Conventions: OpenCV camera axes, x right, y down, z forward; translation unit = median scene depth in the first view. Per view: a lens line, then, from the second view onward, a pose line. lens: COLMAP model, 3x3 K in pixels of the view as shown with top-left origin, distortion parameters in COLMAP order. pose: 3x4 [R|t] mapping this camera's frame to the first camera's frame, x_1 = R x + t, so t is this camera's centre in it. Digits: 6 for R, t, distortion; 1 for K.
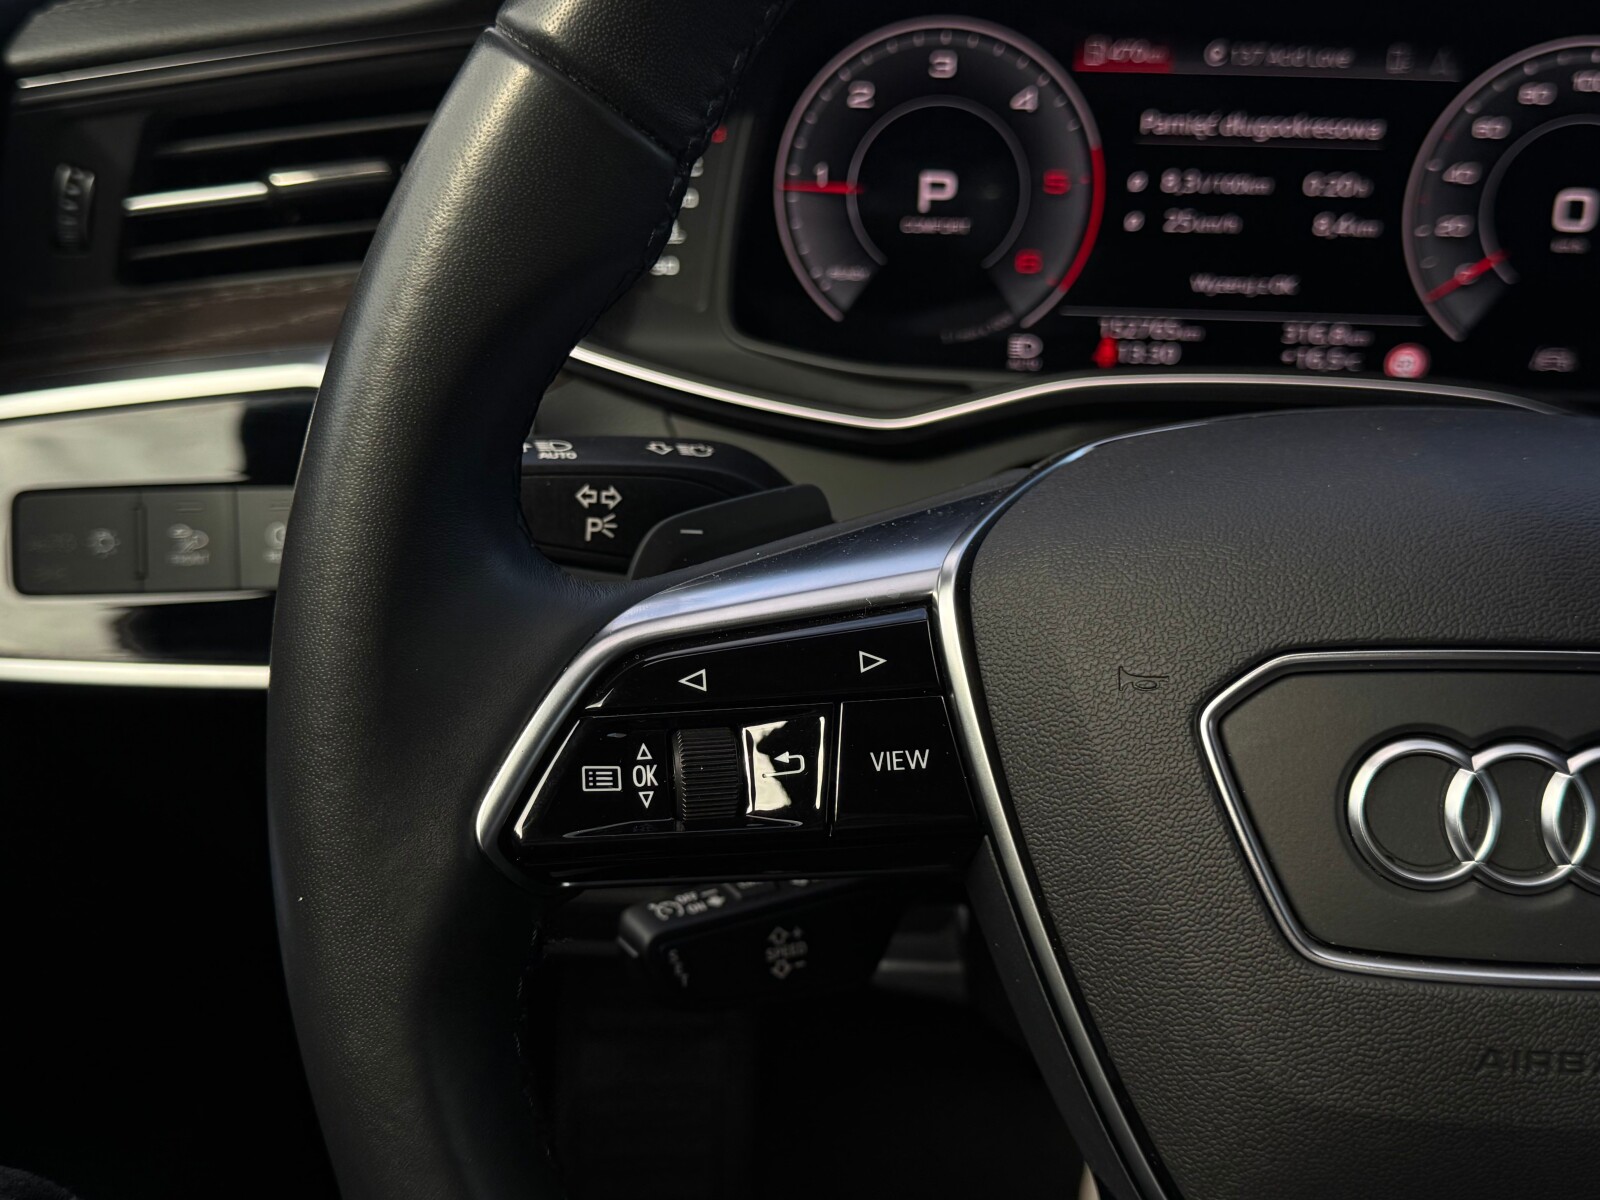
lens RADIAL K [[1858.6, 0, 795.6], [0, 1858.6, 614.0], [0, 0, 1]] dist [0.045281, 0.000000]
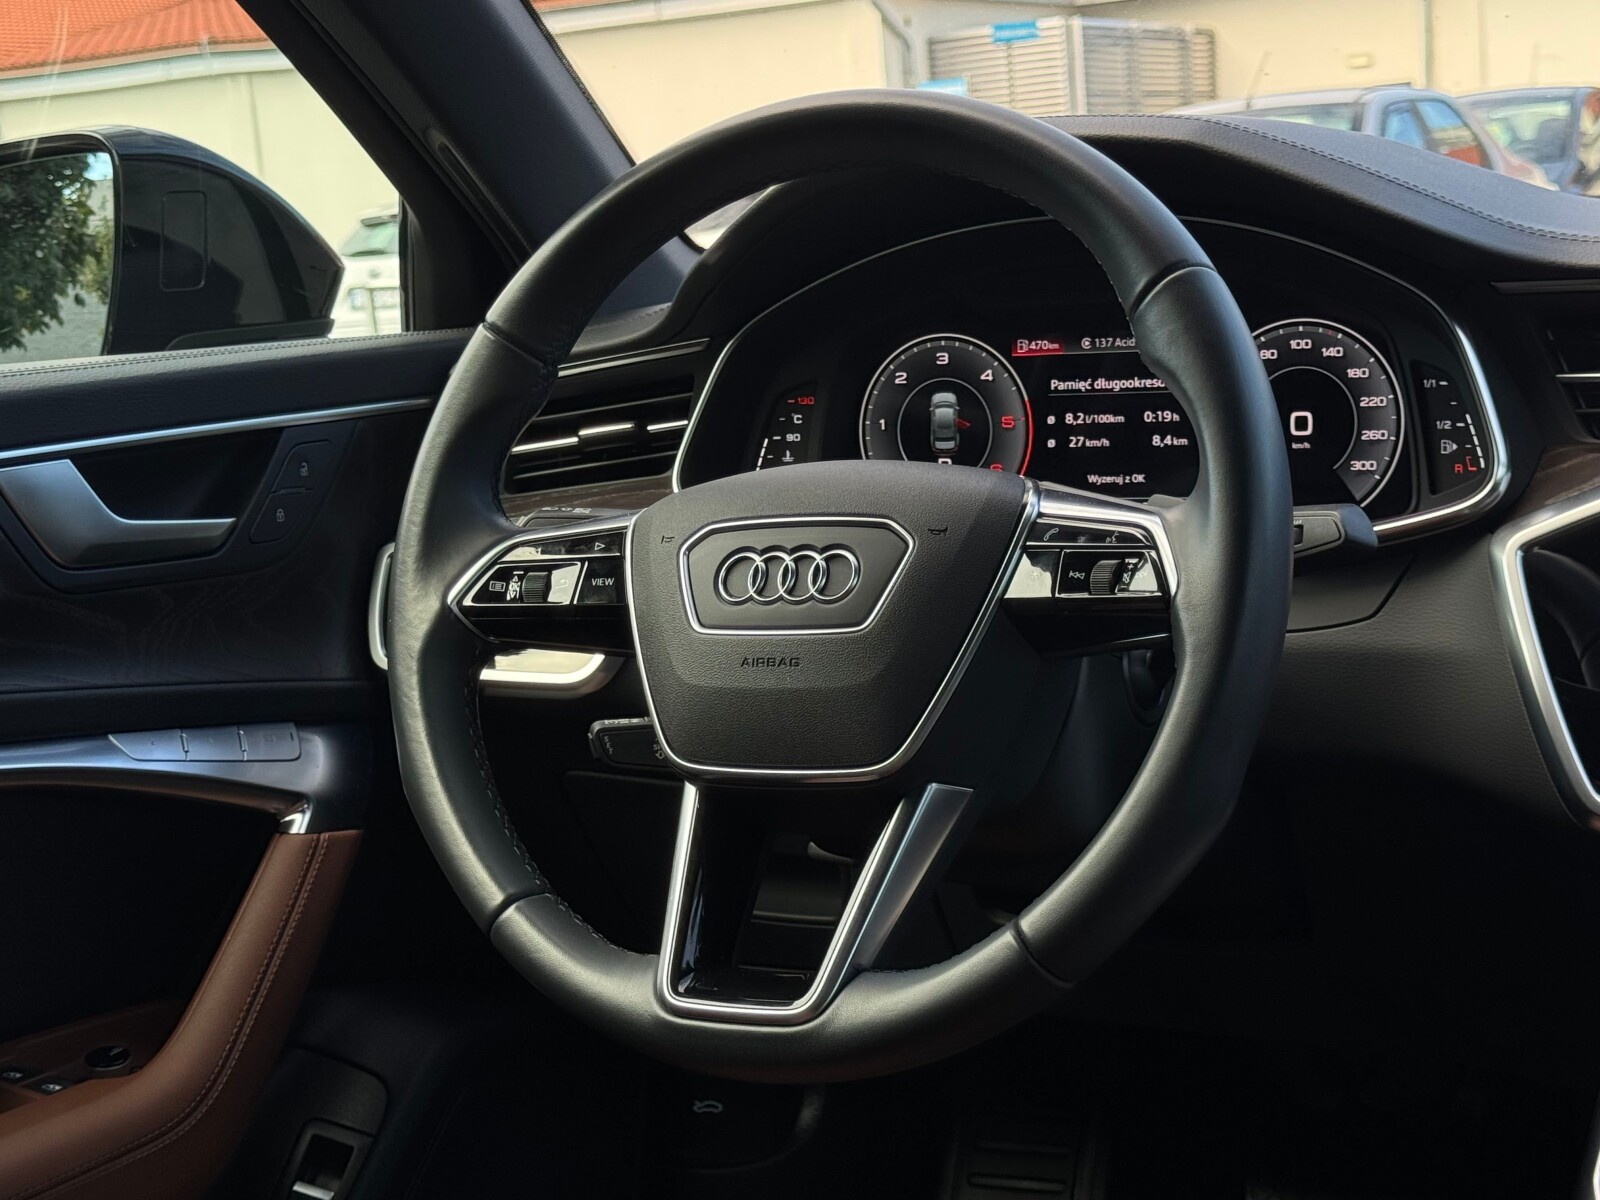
lens RADIAL K [[2705.6, 0, 812.7], [0, 2705.6, 615.4], [0, 0, 1]] dist [0.053035, 0.000000]
pose [[0.898803, -0.012515, -0.438173, 1.070211], [-0.098919, 0.968018, -0.230556, 0.523587], [0.427045, 0.250568, 0.868820, -1.158402]]
